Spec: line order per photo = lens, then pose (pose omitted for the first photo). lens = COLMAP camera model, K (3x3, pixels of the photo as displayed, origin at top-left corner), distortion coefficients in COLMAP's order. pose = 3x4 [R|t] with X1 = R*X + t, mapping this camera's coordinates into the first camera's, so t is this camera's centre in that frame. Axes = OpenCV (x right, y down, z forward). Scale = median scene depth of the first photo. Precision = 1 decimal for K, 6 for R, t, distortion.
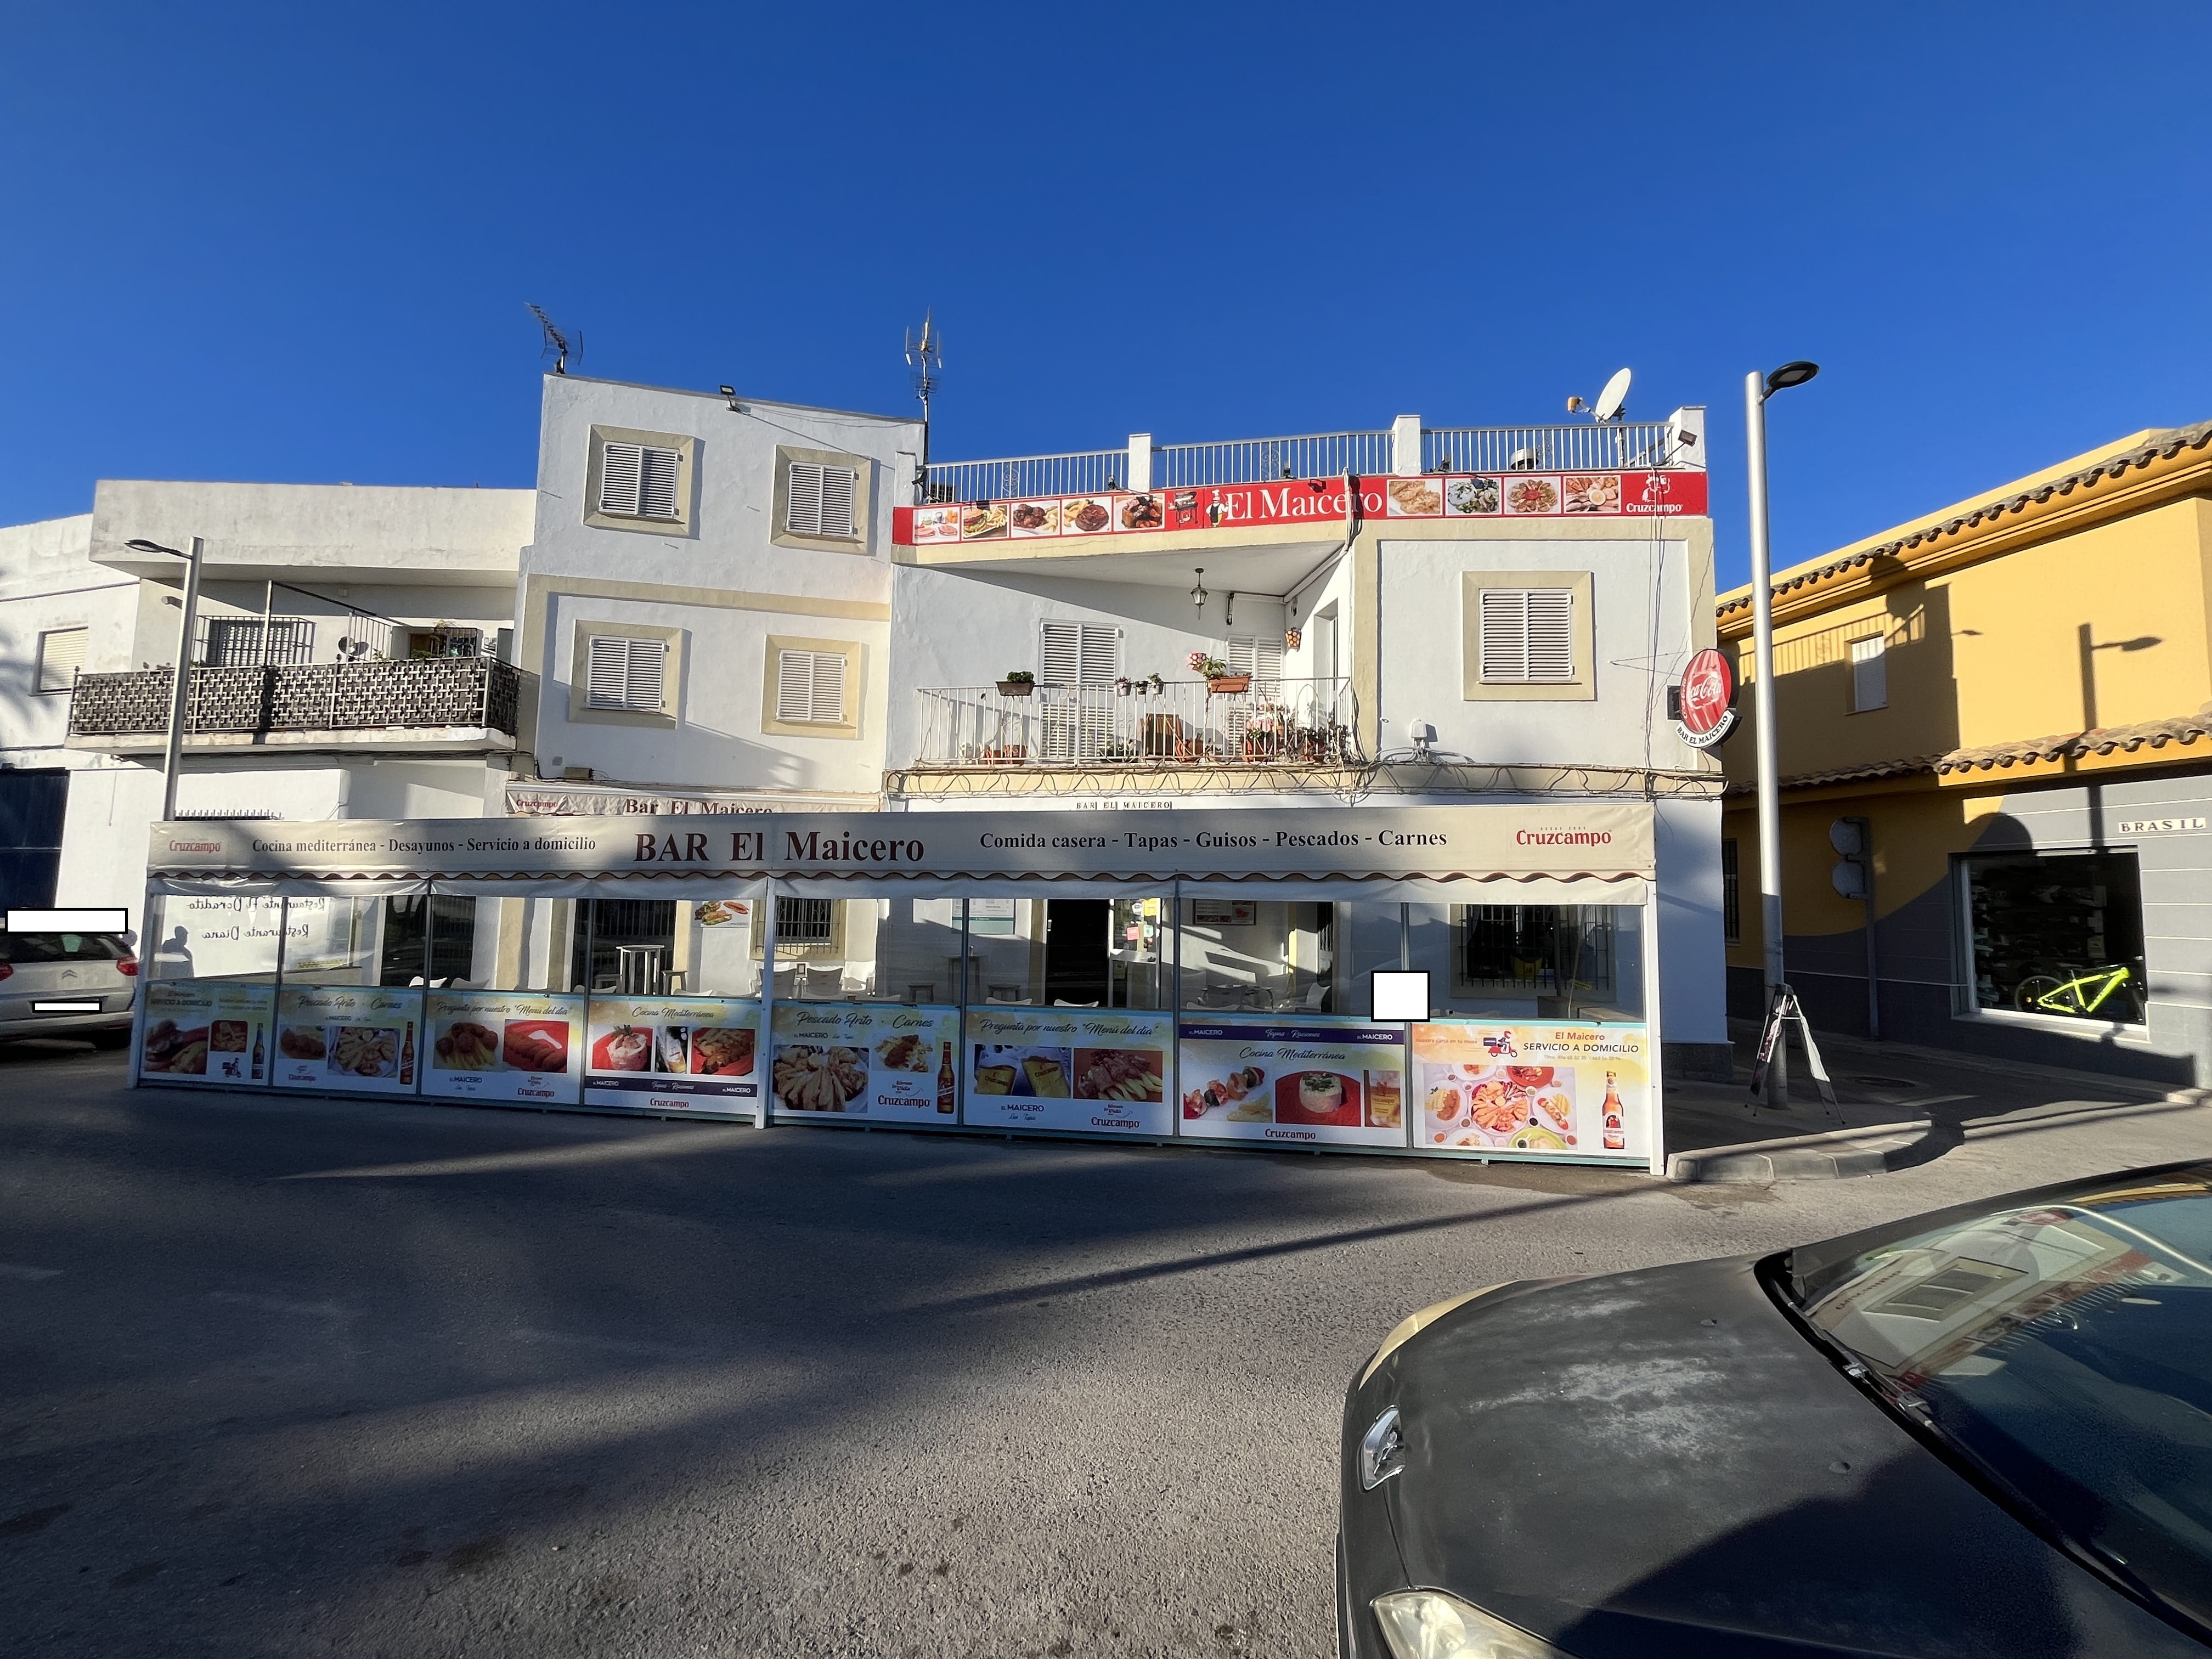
lens RADIAL K [[895.3, 0, 1106.0], [0, 895.3, 829.5], [0, 0, 1]] dist [-0.001719, -0.001039]
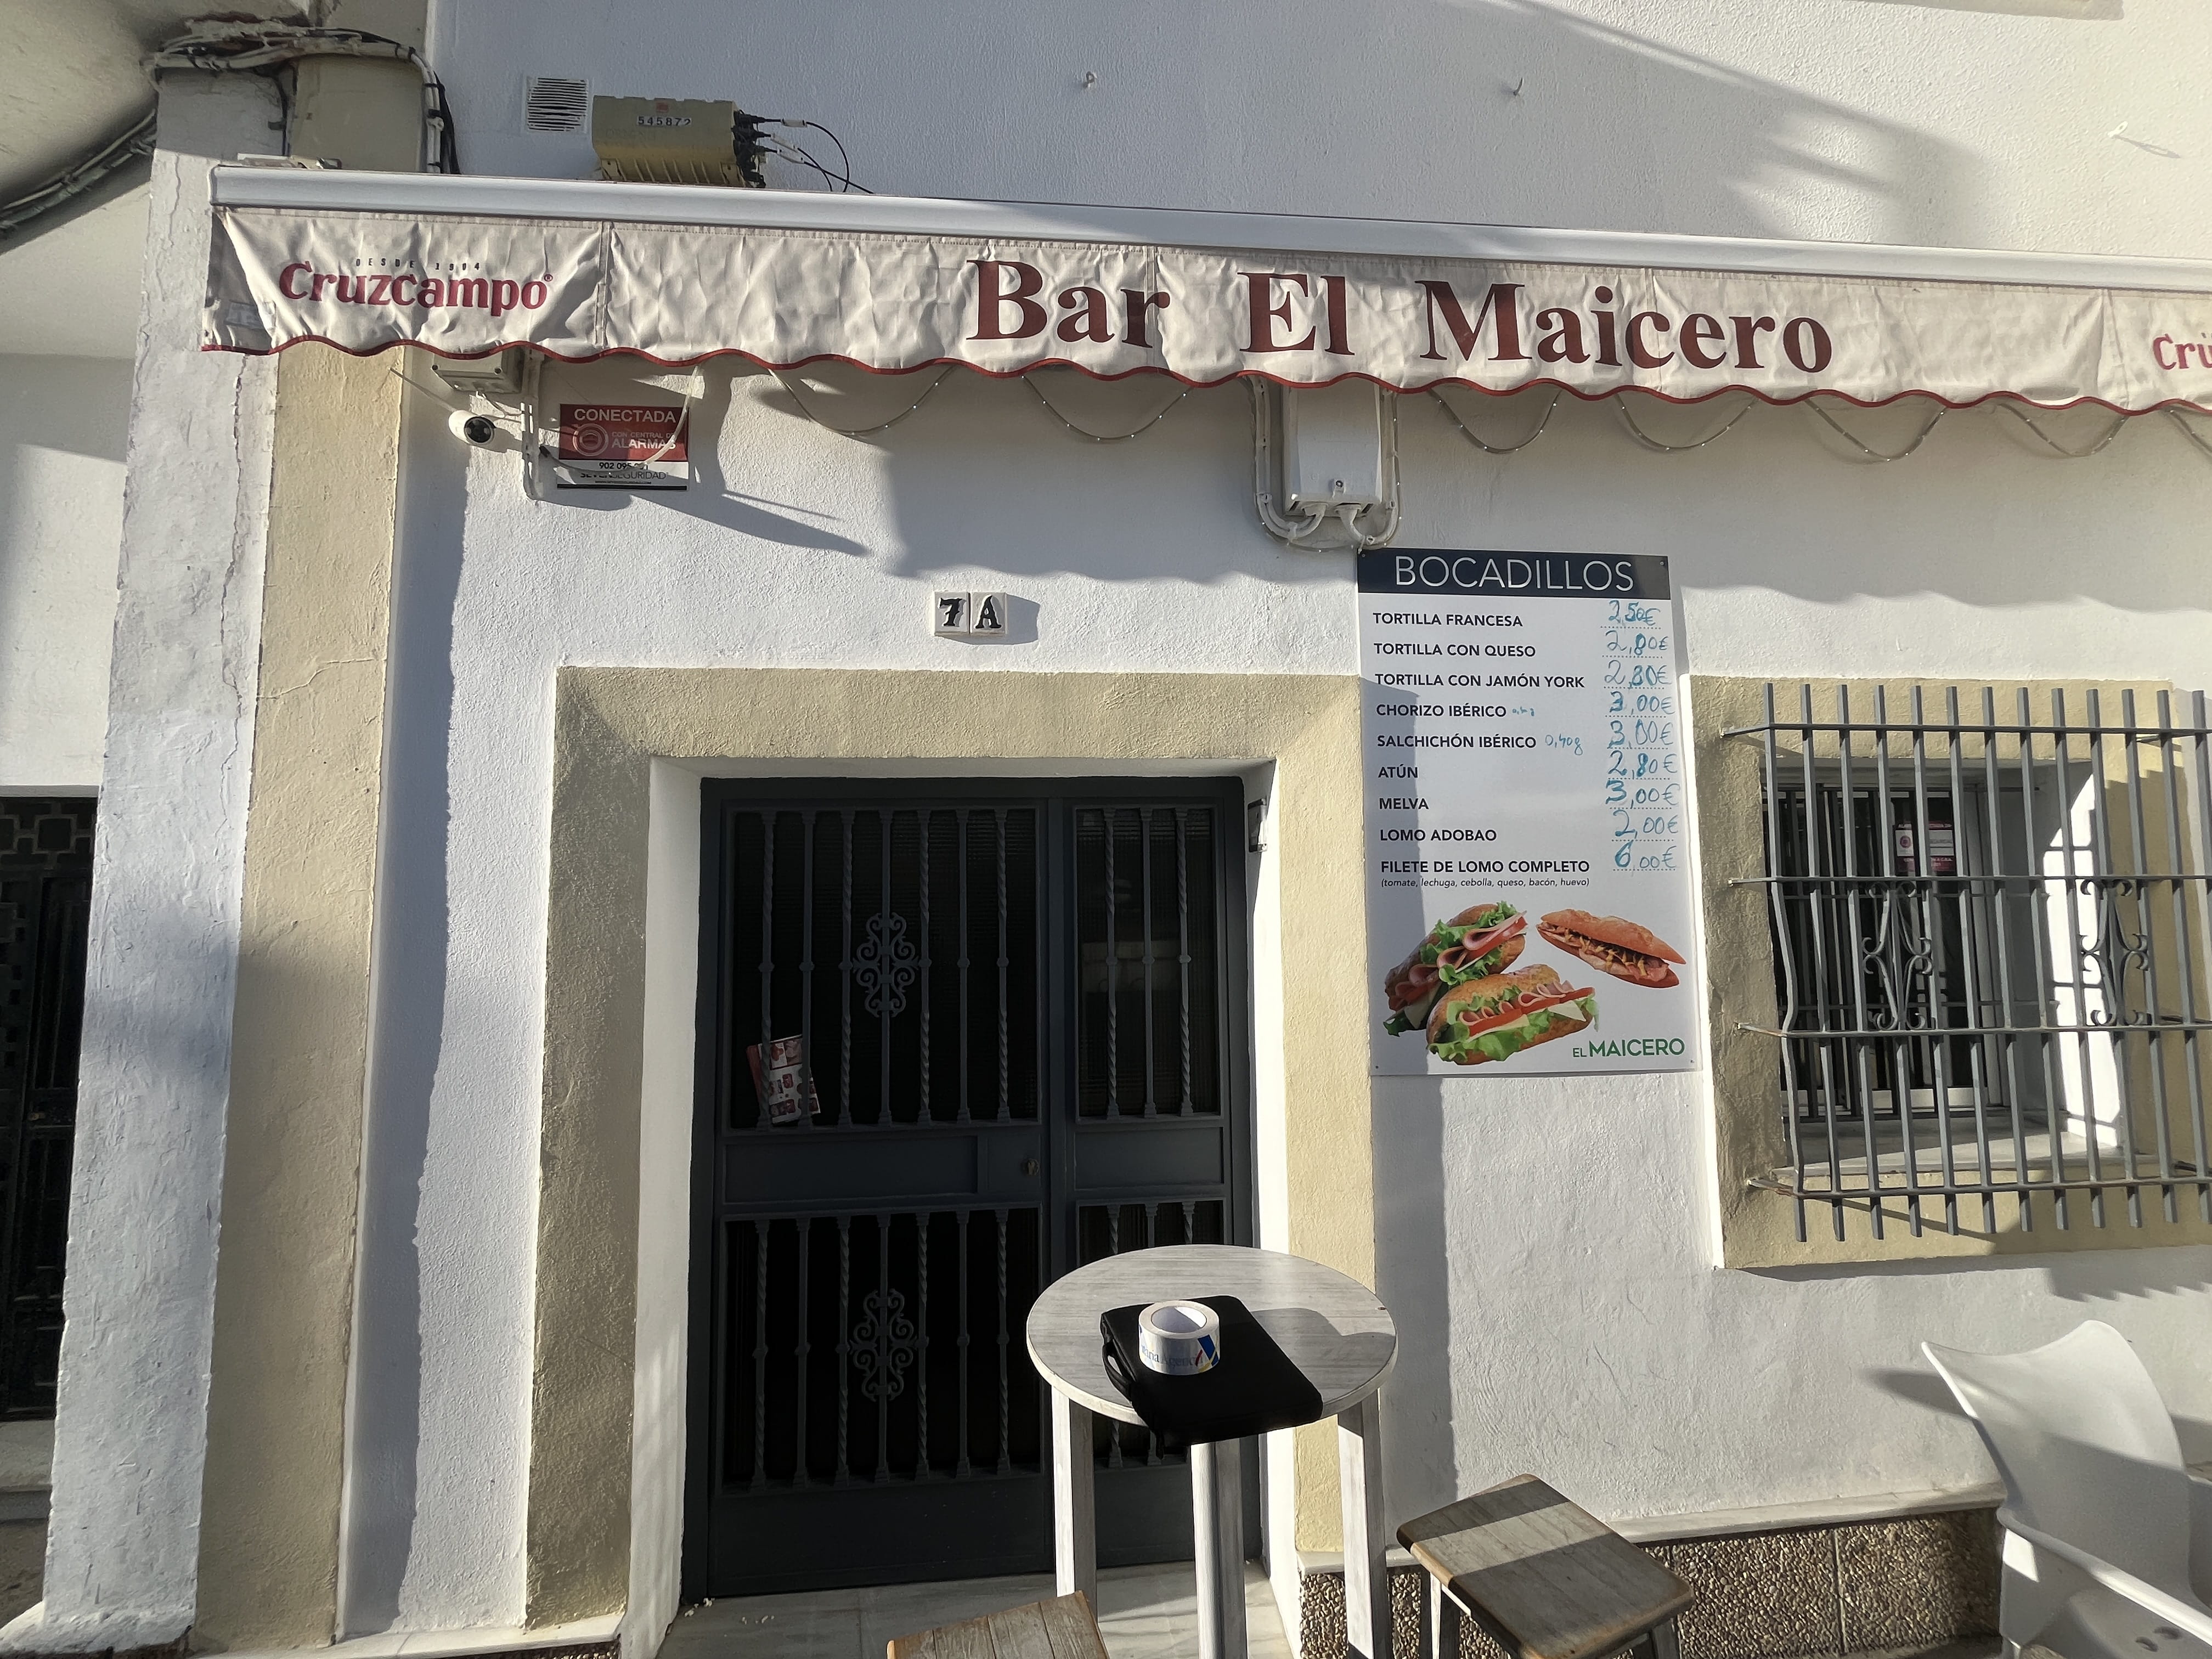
lens RADIAL K [[895.3, 0, 1106.0], [0, 895.3, 829.5], [0, 0, 1]] dist [-0.001719, -0.001039]
pose [[0.989640, -0.042002, -0.137286, -0.722476], [0.042587, 0.999092, 0.001328, 0.092295], [0.137106, -0.007161, 0.990531, 1.238915]]
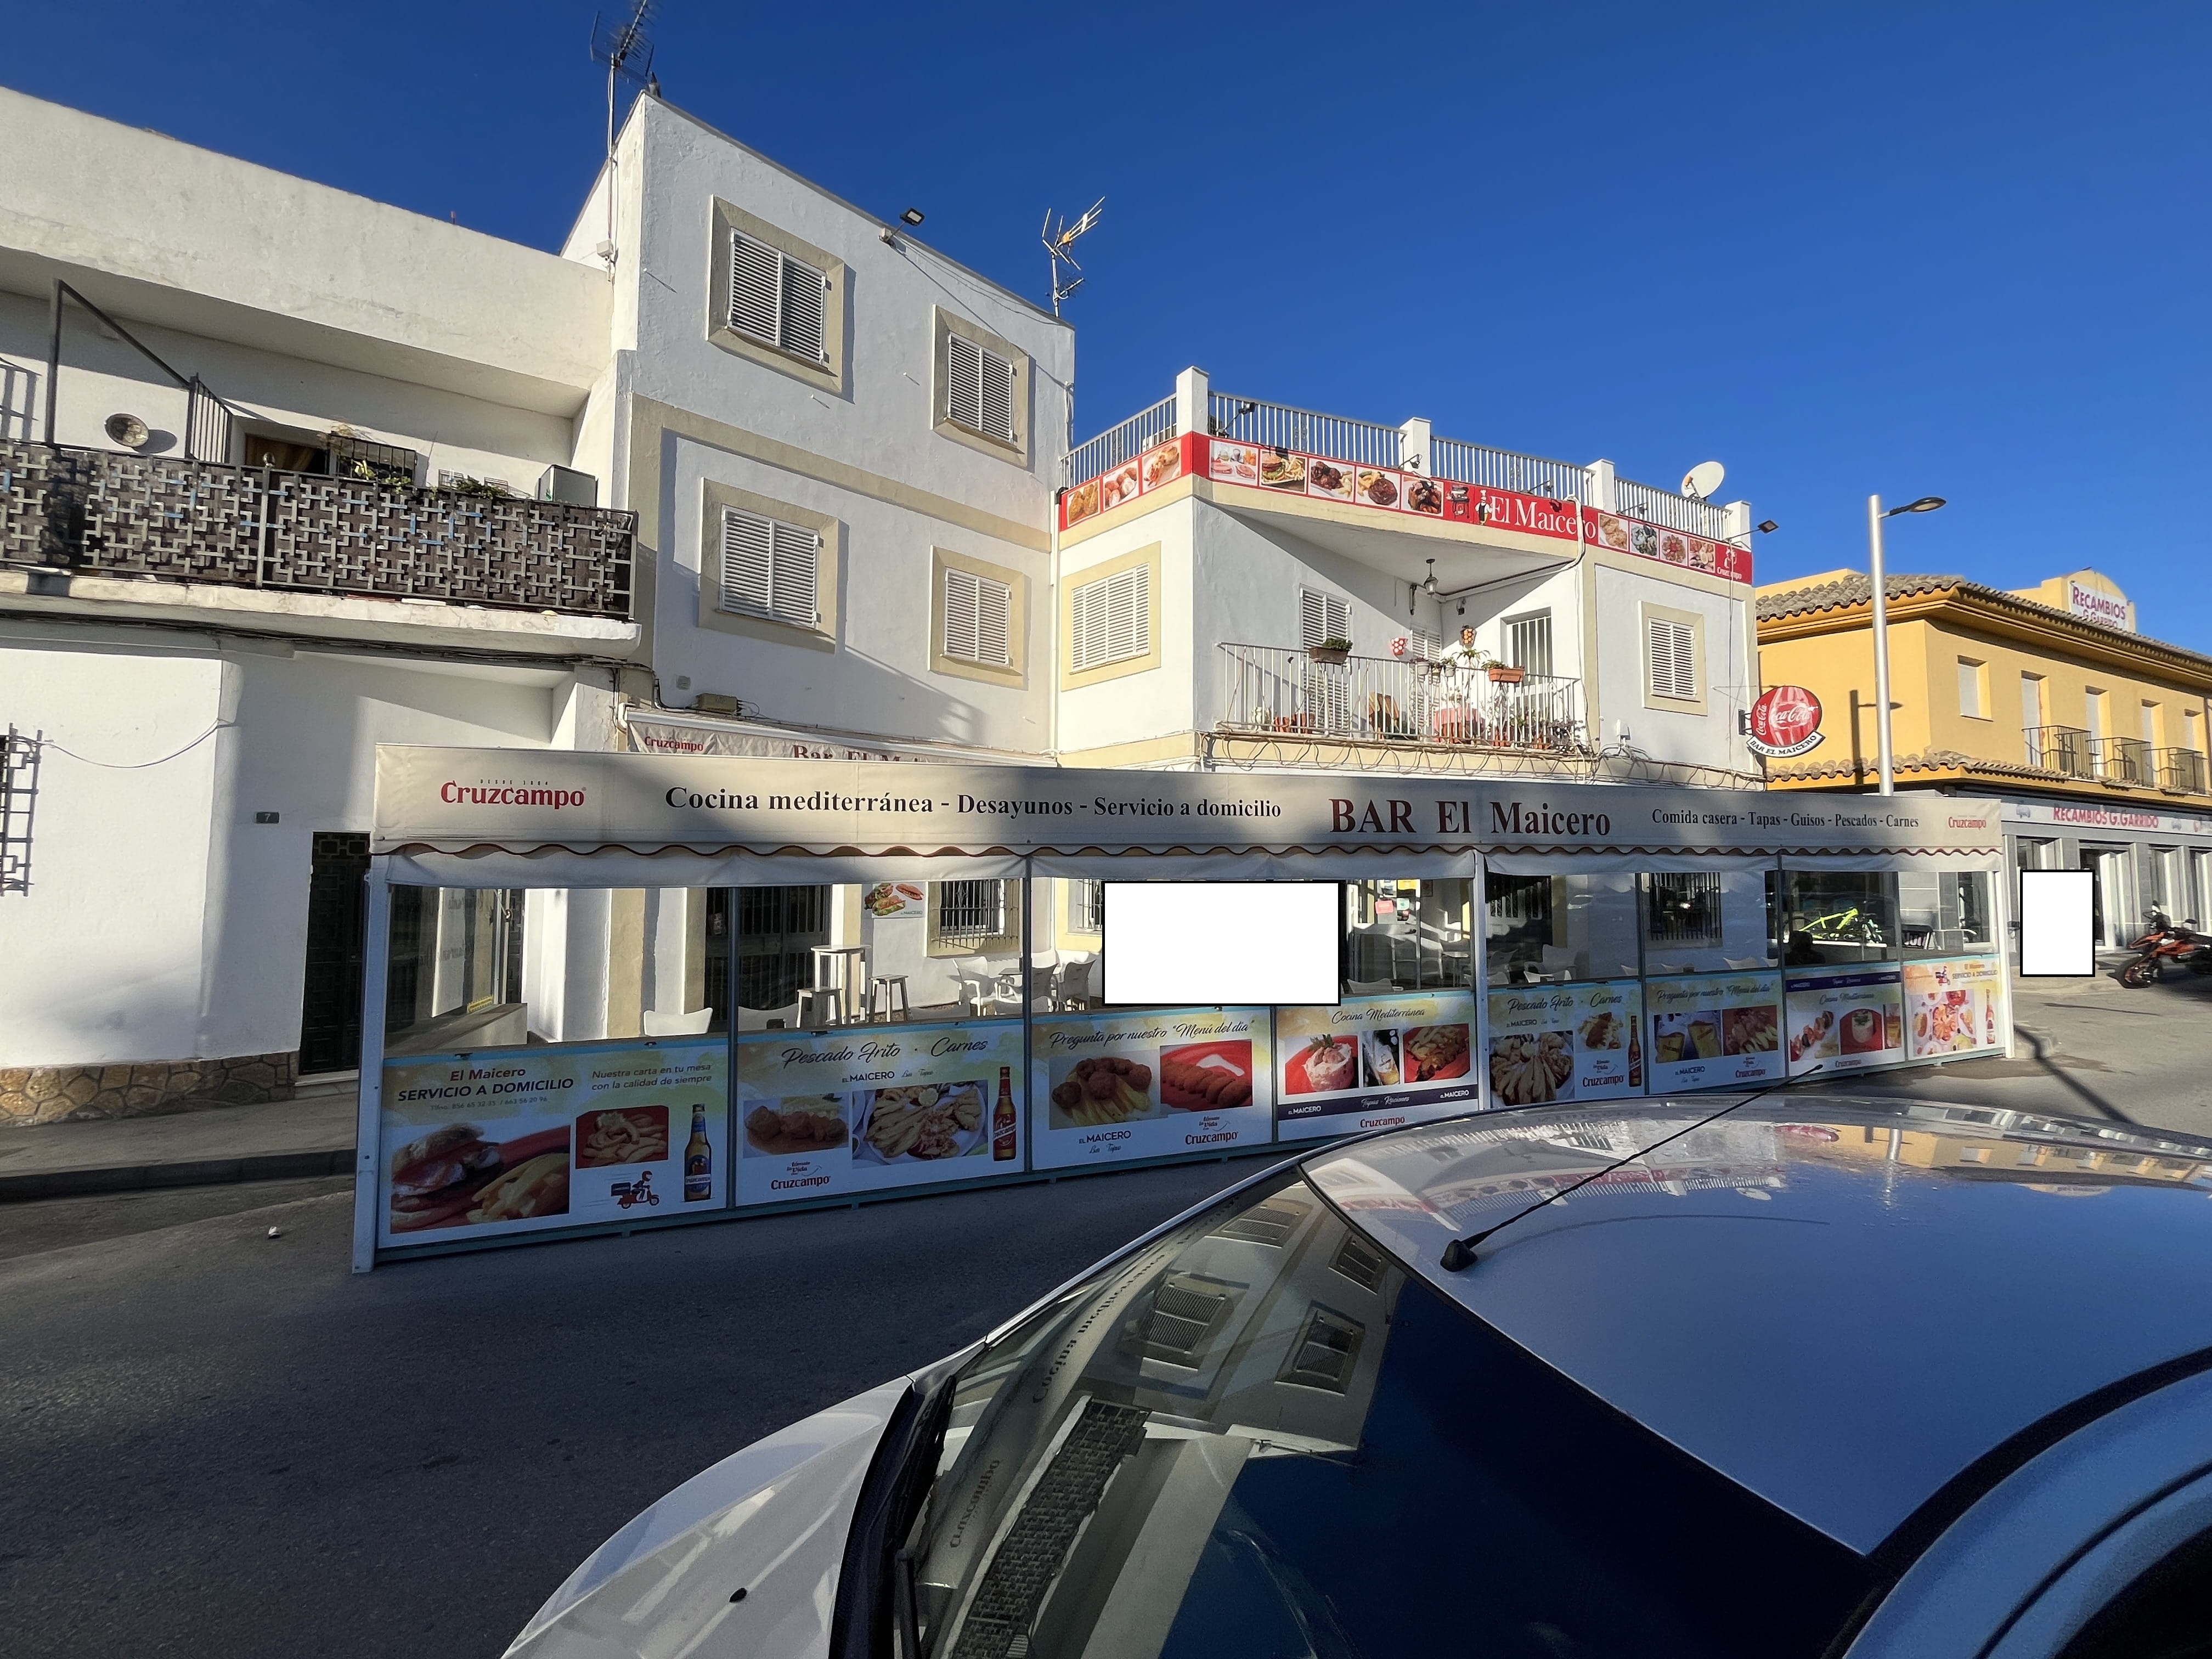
lens RADIAL K [[895.3, 0, 1106.0], [0, 895.3, 829.5], [0, 0, 1]] dist [-0.001719, -0.001039]
pose [[0.864207, 0.012222, 0.502989, -0.988577], [-0.025550, 0.999481, 0.019612, 0.019813], [-0.502488, -0.029800, 0.864070, 0.360882]]
